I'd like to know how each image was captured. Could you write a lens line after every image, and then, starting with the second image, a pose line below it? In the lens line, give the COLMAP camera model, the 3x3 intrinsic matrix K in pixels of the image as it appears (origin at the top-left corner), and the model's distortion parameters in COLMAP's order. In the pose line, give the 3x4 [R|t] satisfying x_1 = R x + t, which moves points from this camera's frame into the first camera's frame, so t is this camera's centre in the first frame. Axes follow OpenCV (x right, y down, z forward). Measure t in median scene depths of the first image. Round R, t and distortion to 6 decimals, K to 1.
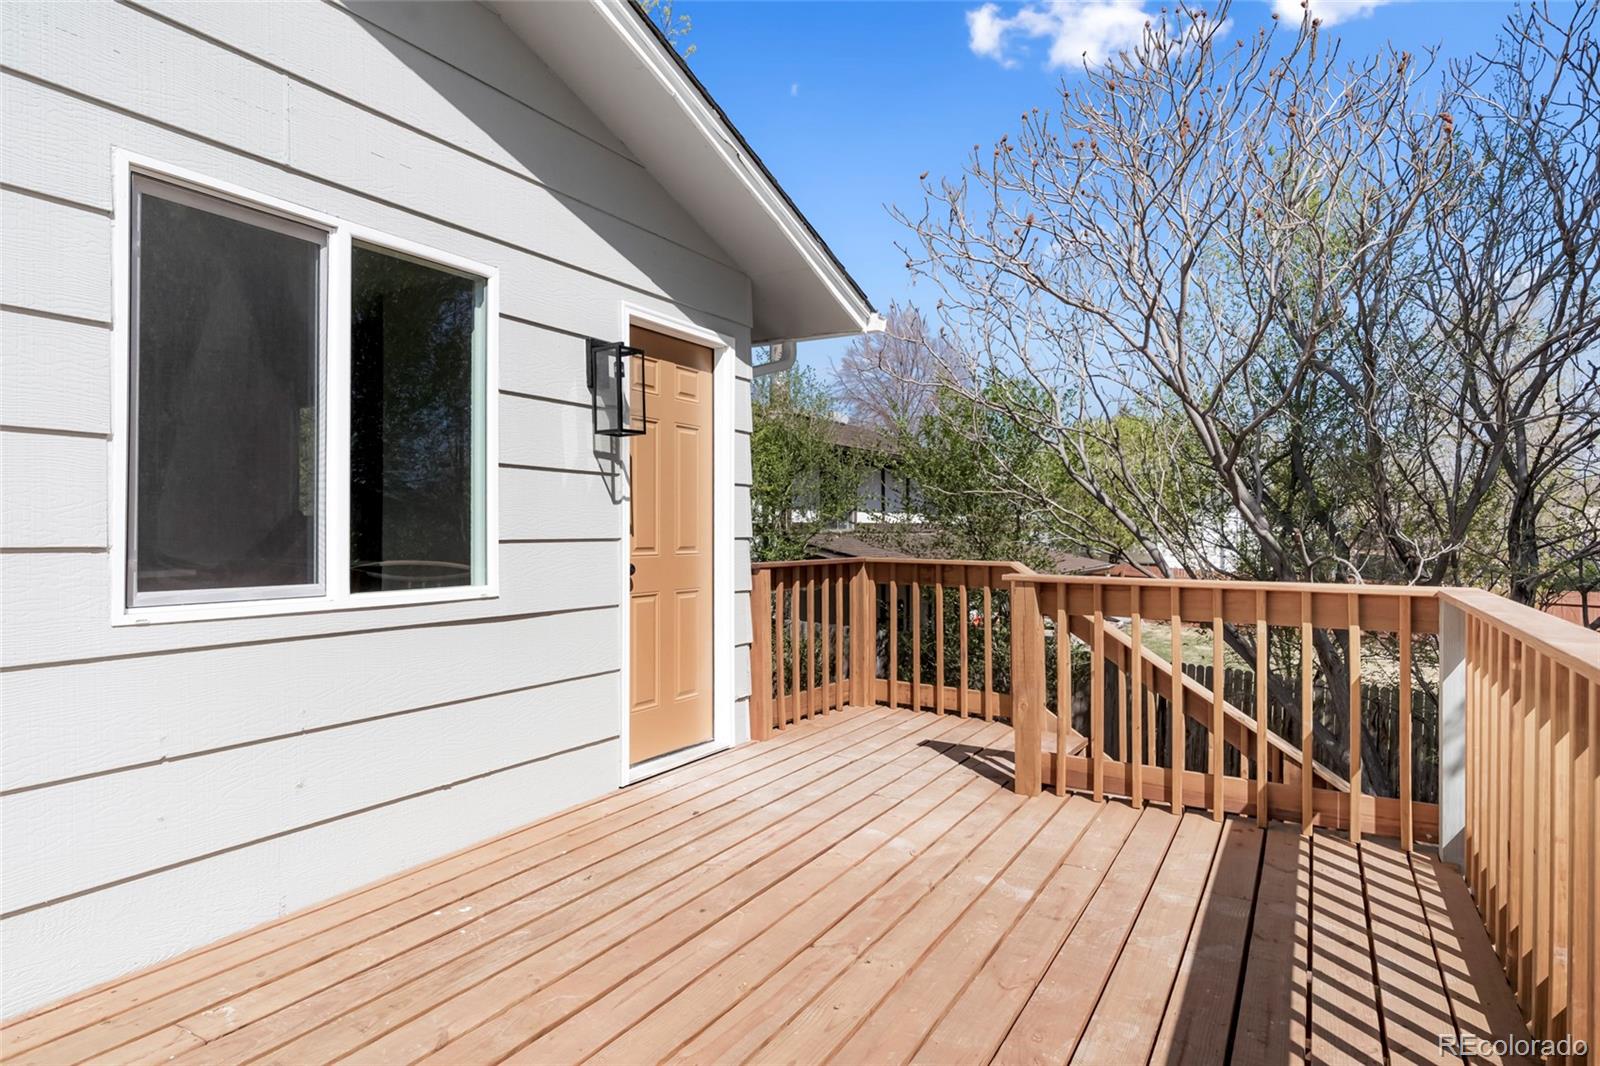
lens RADIAL K [[878.6, 0, 802.1], [0, 878.6, 529.3], [0, 0, 1]] dist [0.001416, 0.000358]
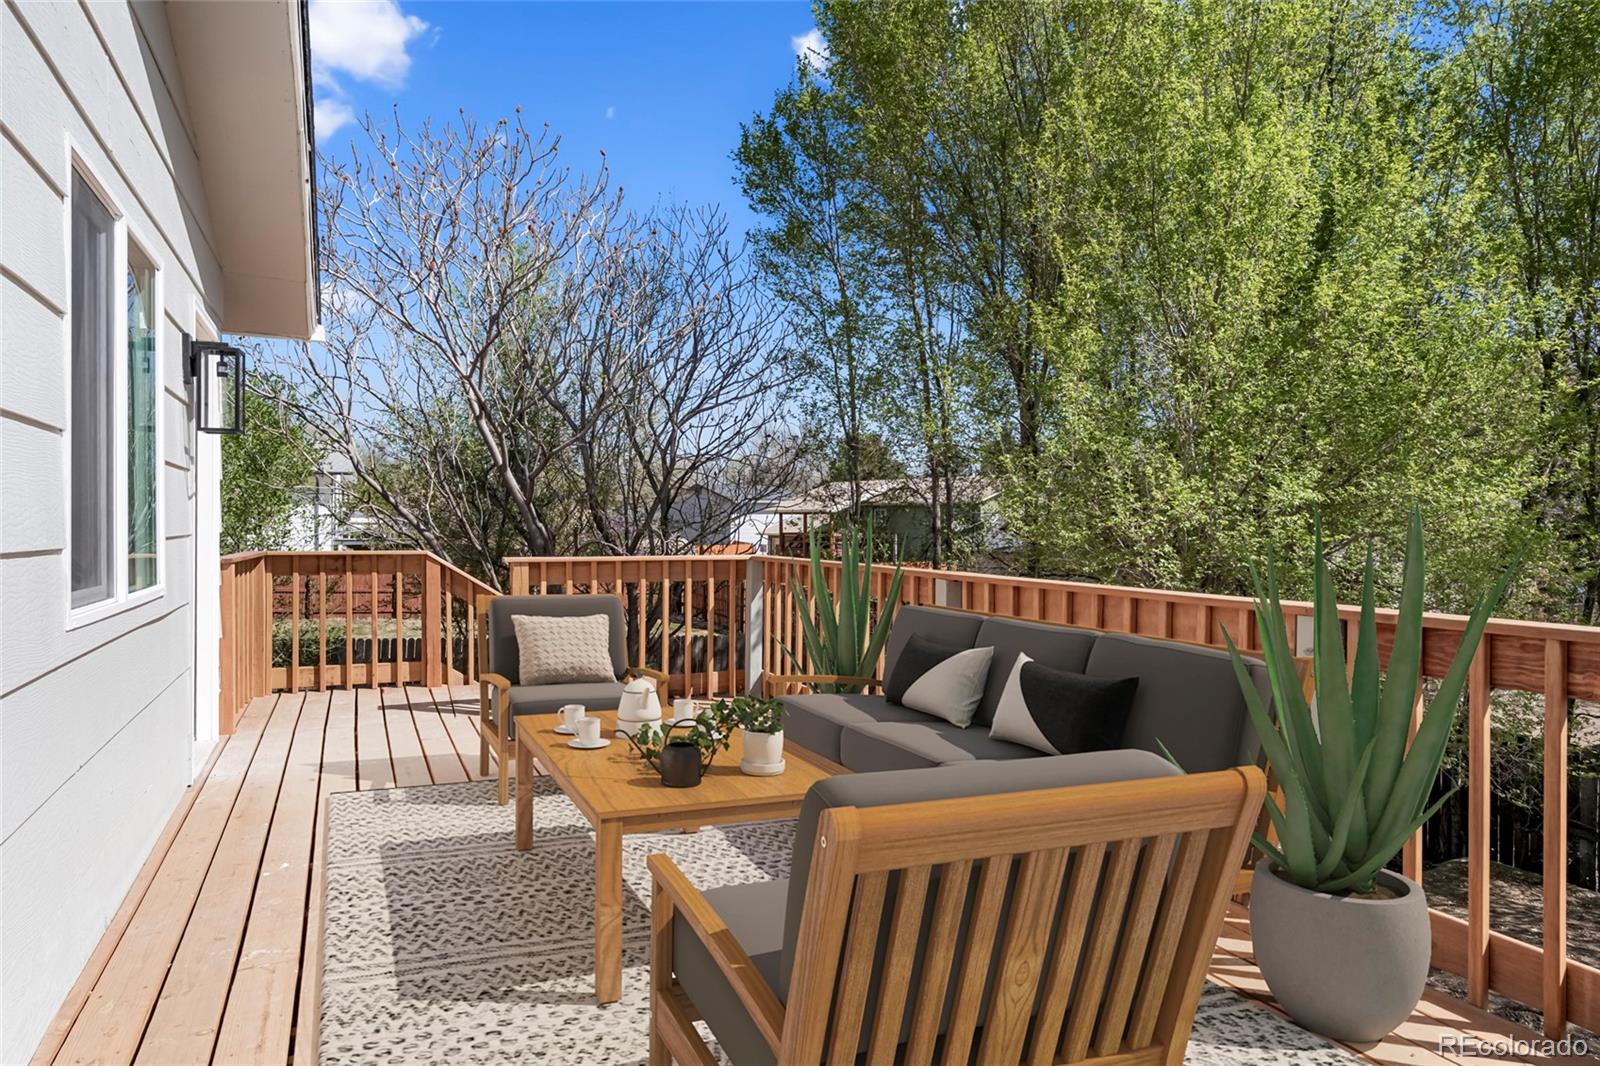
lens RADIAL K [[878.6, 0, 799.3], [0, 878.6, 533.2], [0, 0, 1]] dist [0.001416, 0.000358]
pose [[0.541370, -0.007383, 0.840752, -0.785807], [-0.005031, 0.999915, 0.012020, -0.006415], [-0.840770, -0.010737, 0.541287, -0.125687]]
